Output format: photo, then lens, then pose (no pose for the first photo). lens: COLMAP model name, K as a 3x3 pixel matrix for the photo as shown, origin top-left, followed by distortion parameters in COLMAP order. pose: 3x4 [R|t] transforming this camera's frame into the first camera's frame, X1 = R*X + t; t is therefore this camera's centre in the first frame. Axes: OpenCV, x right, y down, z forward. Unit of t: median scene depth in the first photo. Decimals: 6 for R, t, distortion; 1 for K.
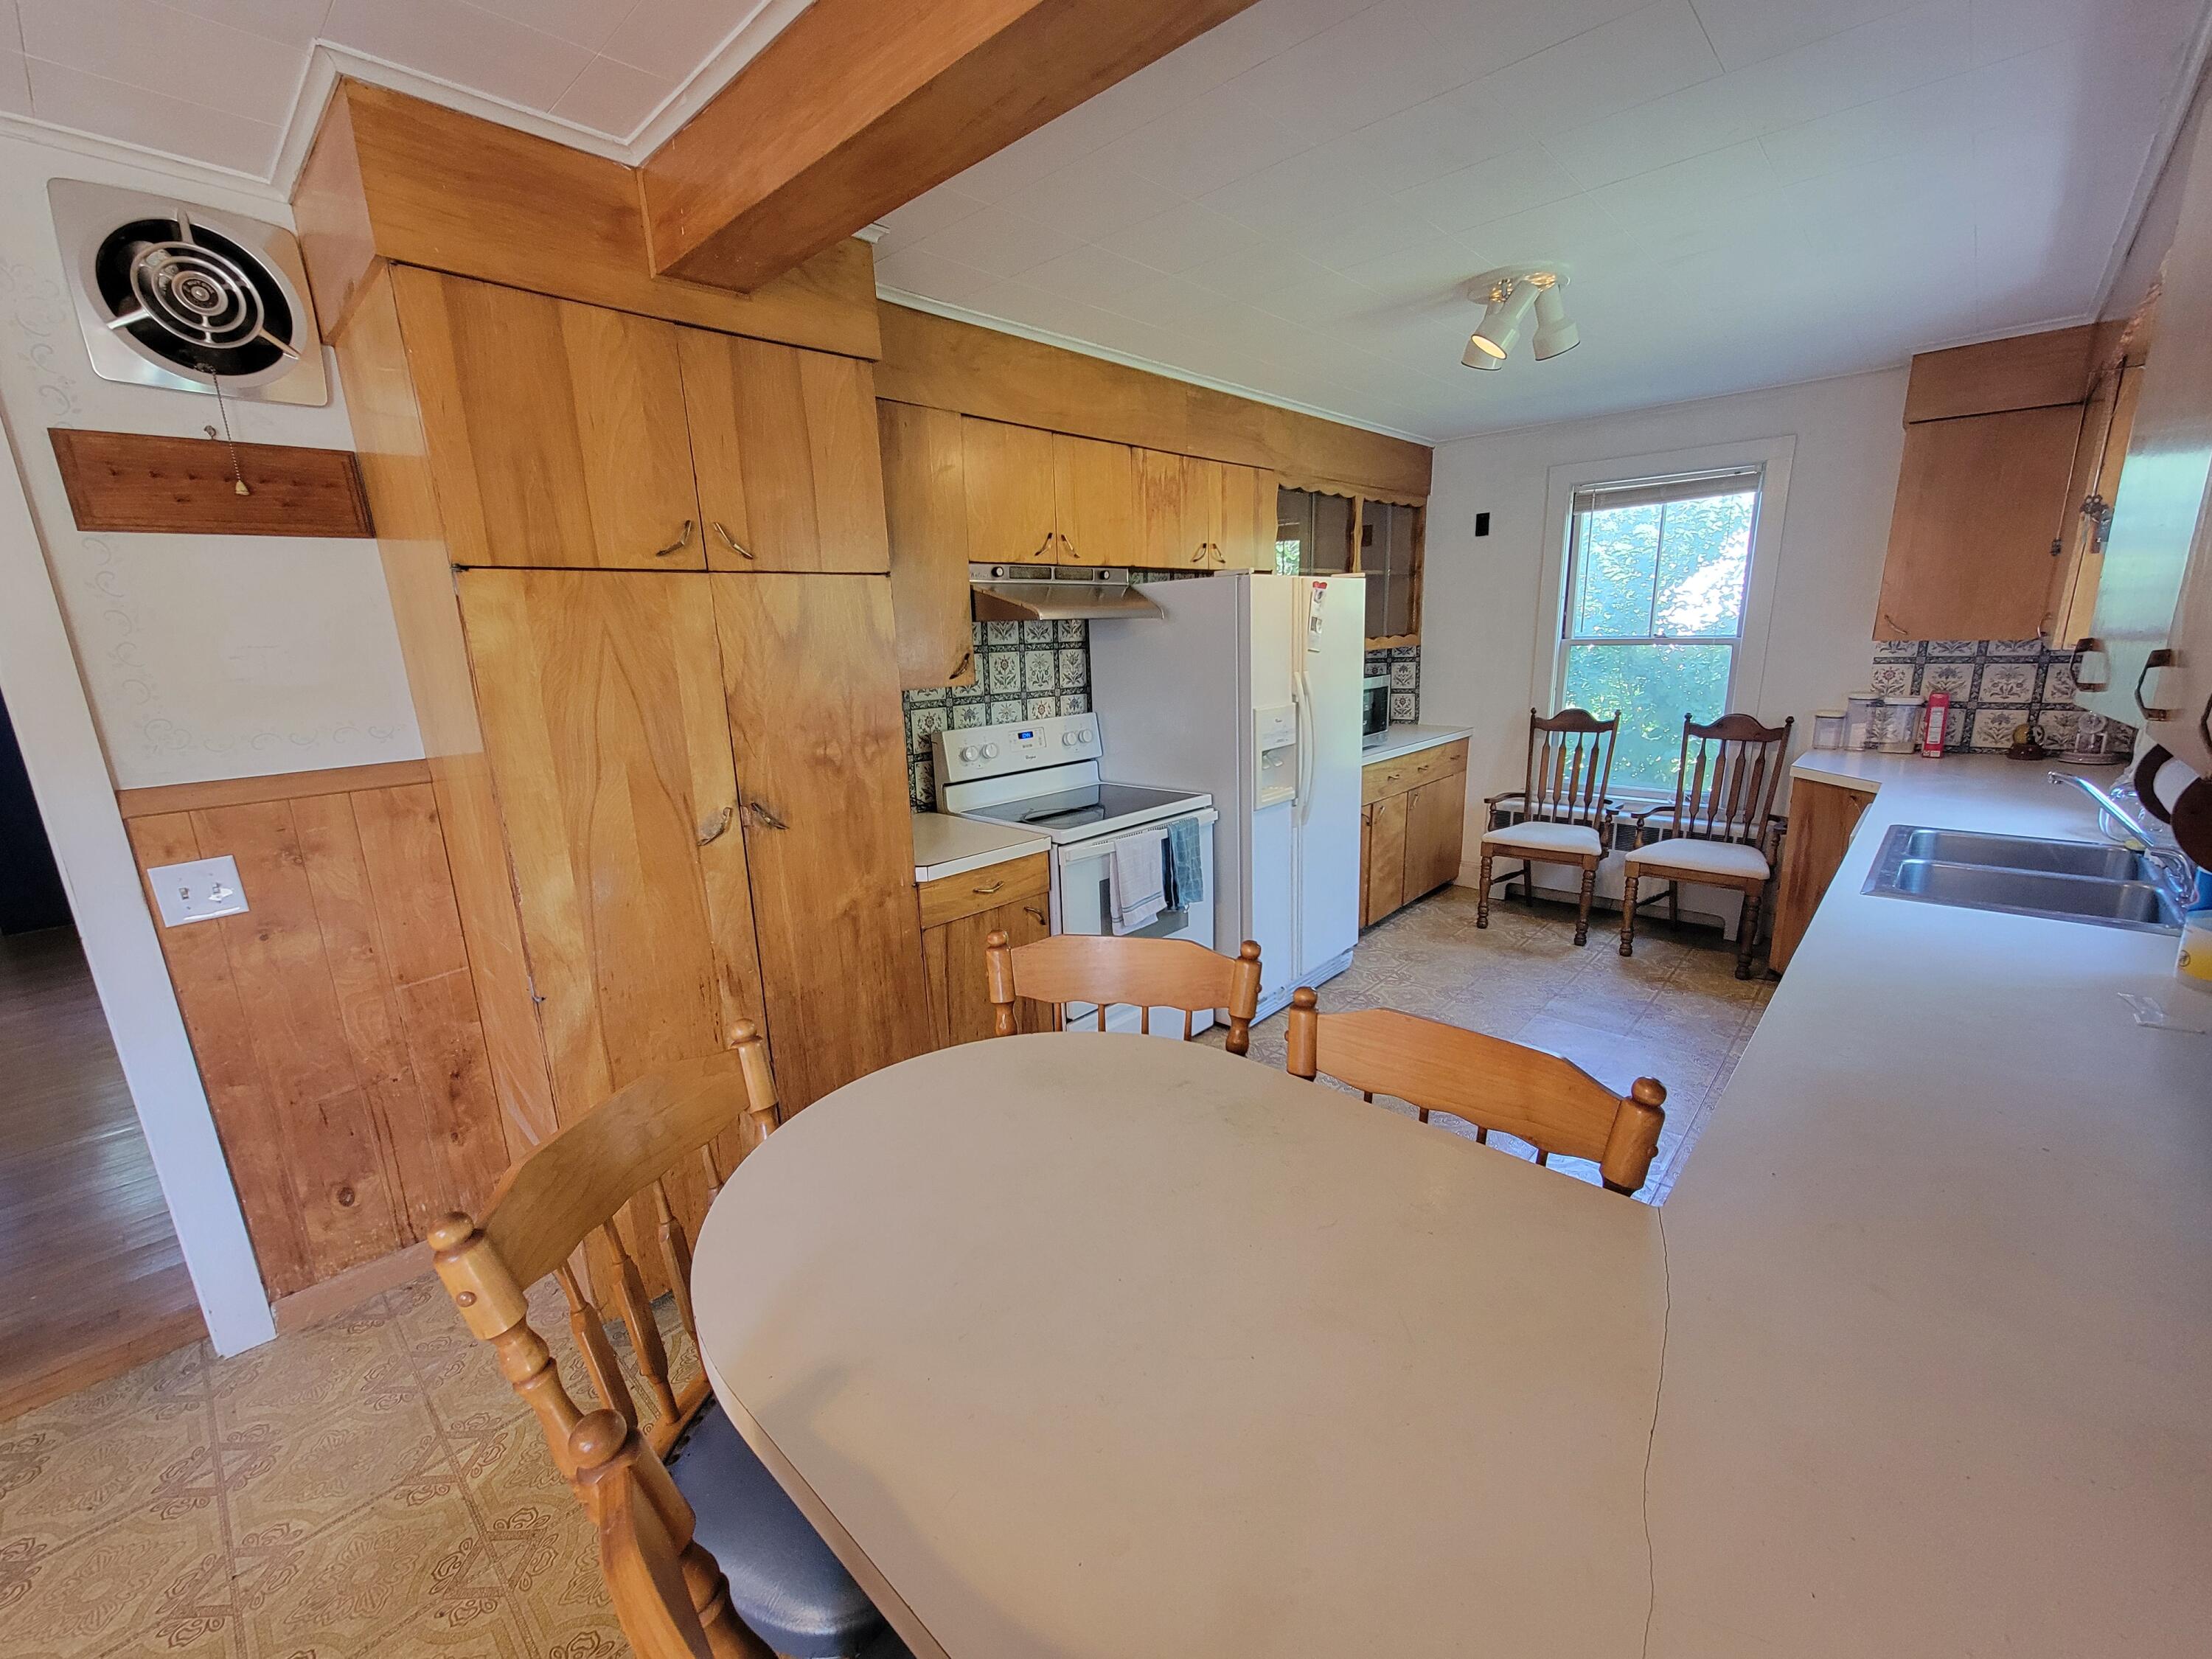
lens RADIAL K [[899.5, 0, 1109.6], [0, 899.5, 836.7], [0, 0, 1]] dist [-0.002297, 0.000646]
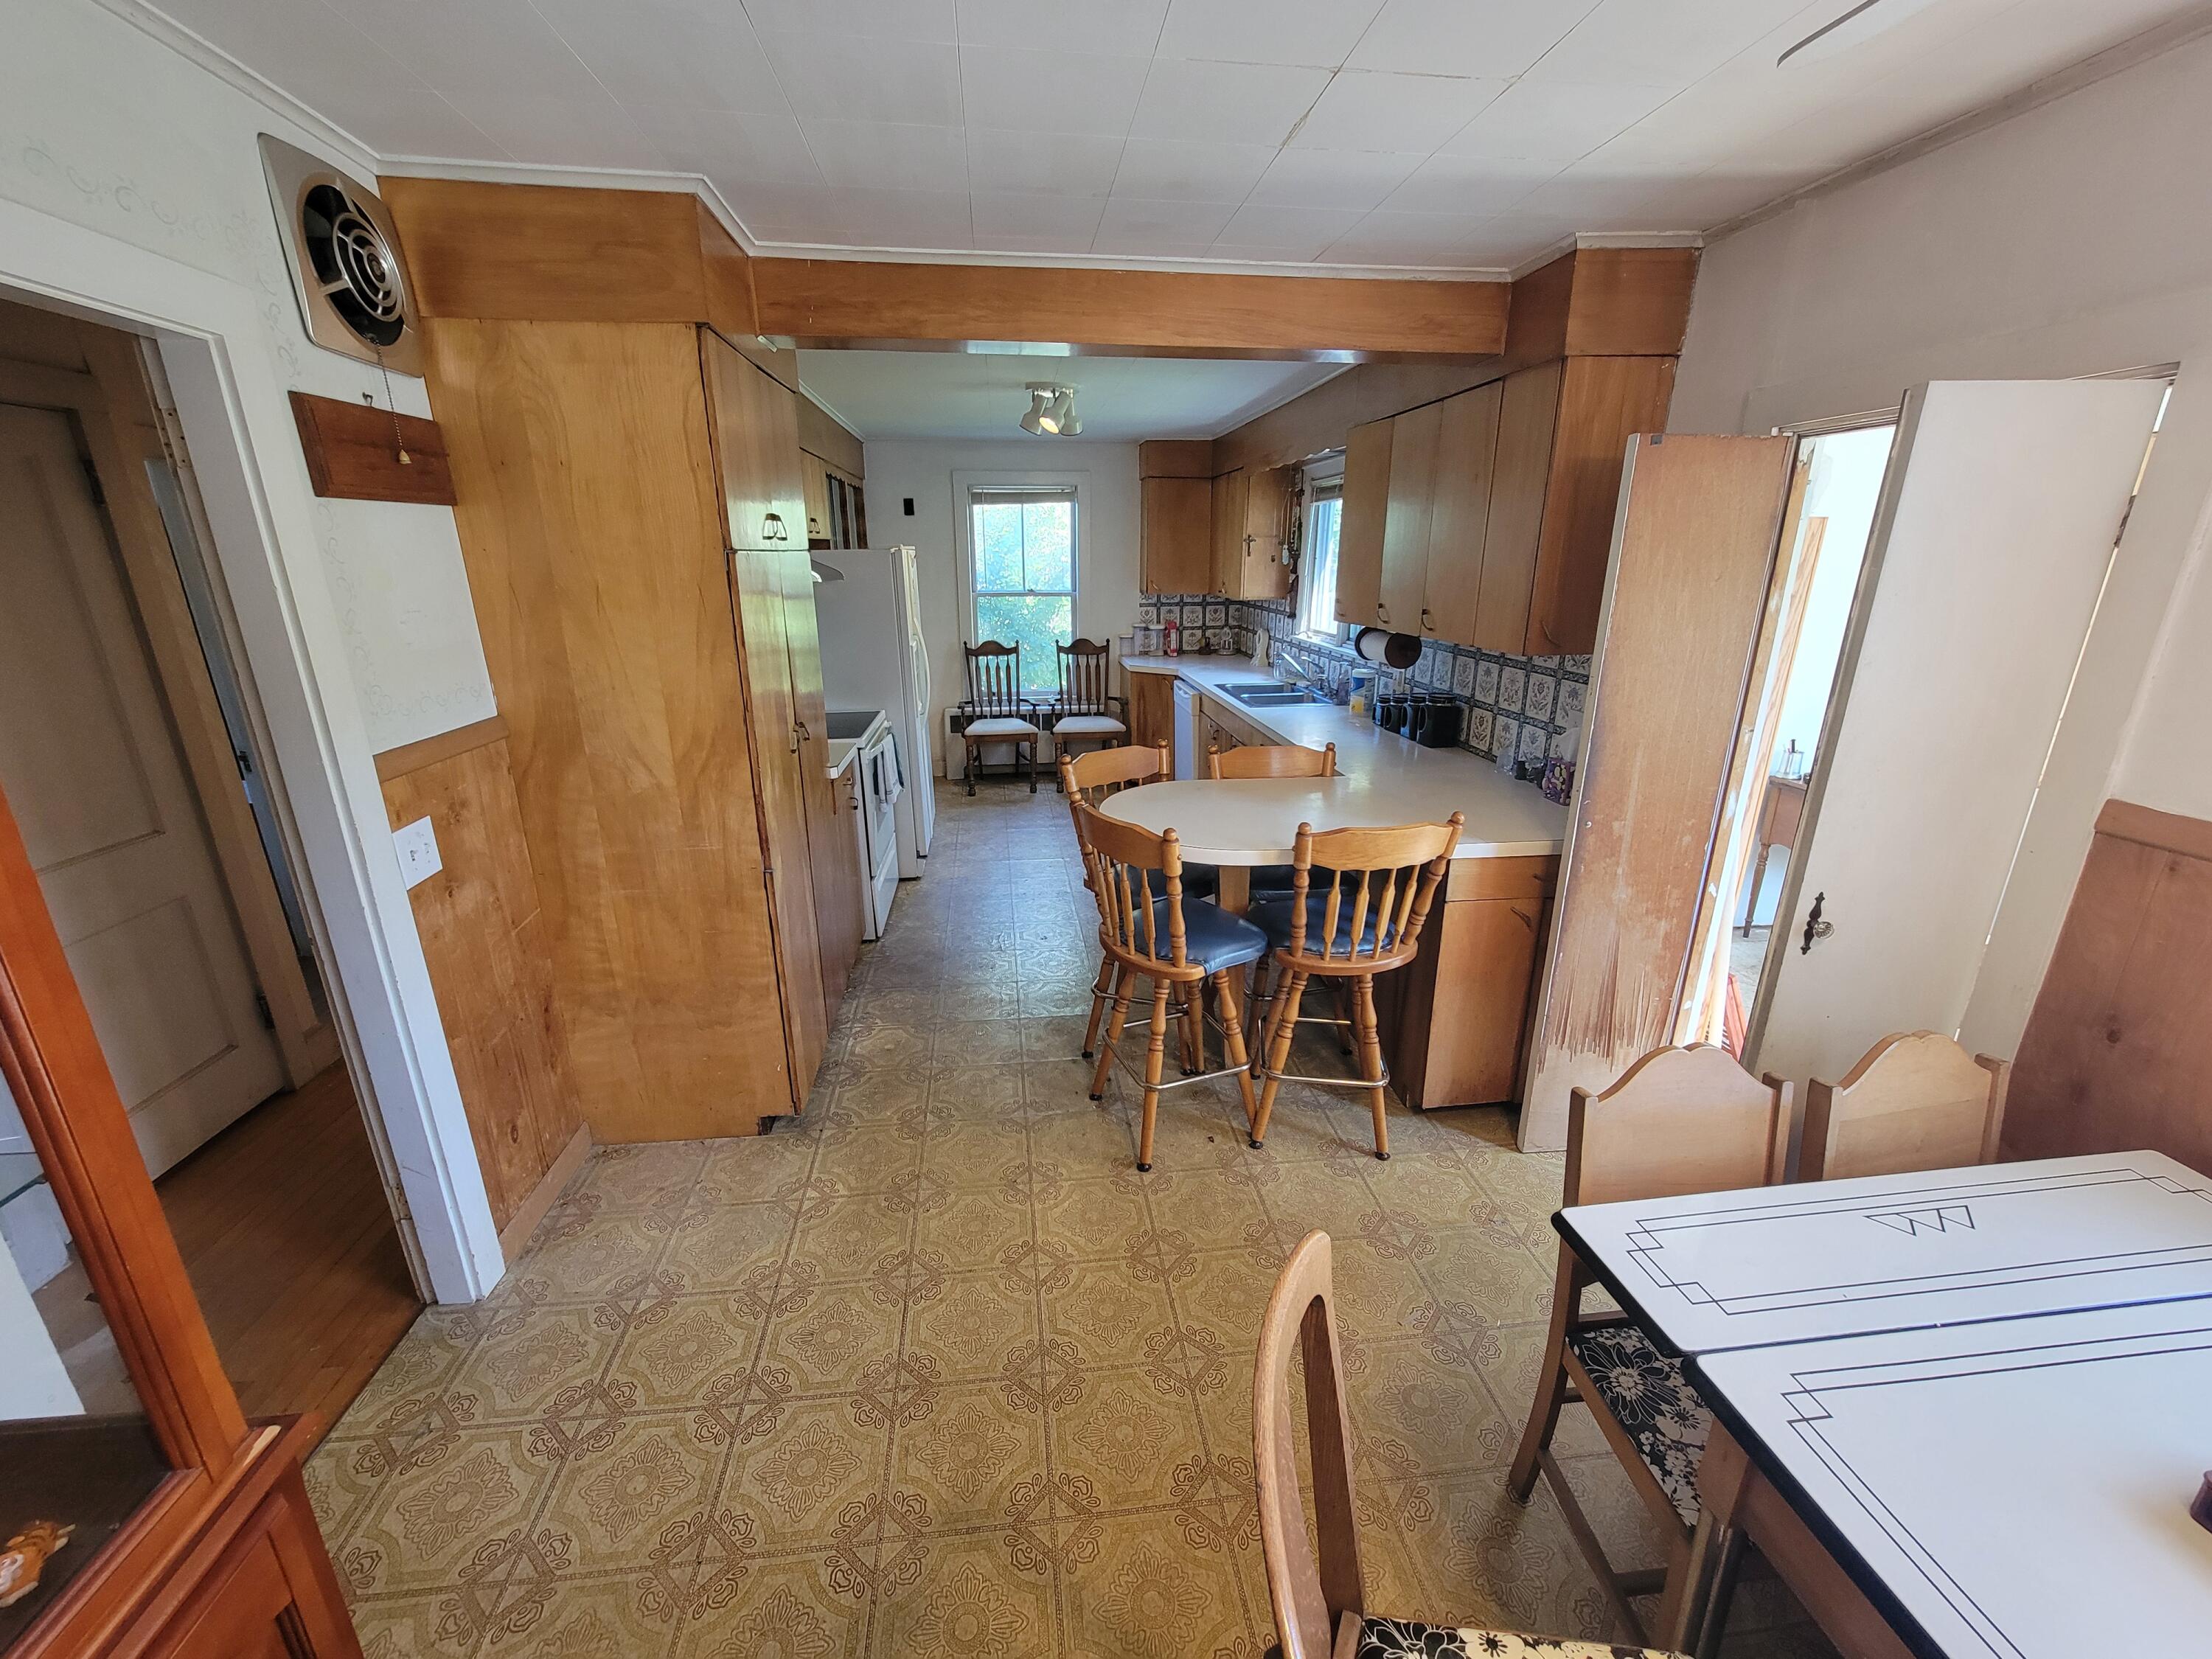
lens RADIAL K [[899.5, 0, 1101.5], [0, 899.5, 835.1], [0, 0, 1]] dist [-0.002297, 0.000646]
pose [[0.649275, -0.197793, 0.734384, -0.574000], [0.155919, 0.979699, 0.126015, 0.015212], [-0.744400, 0.032687, 0.666934, -0.123367]]
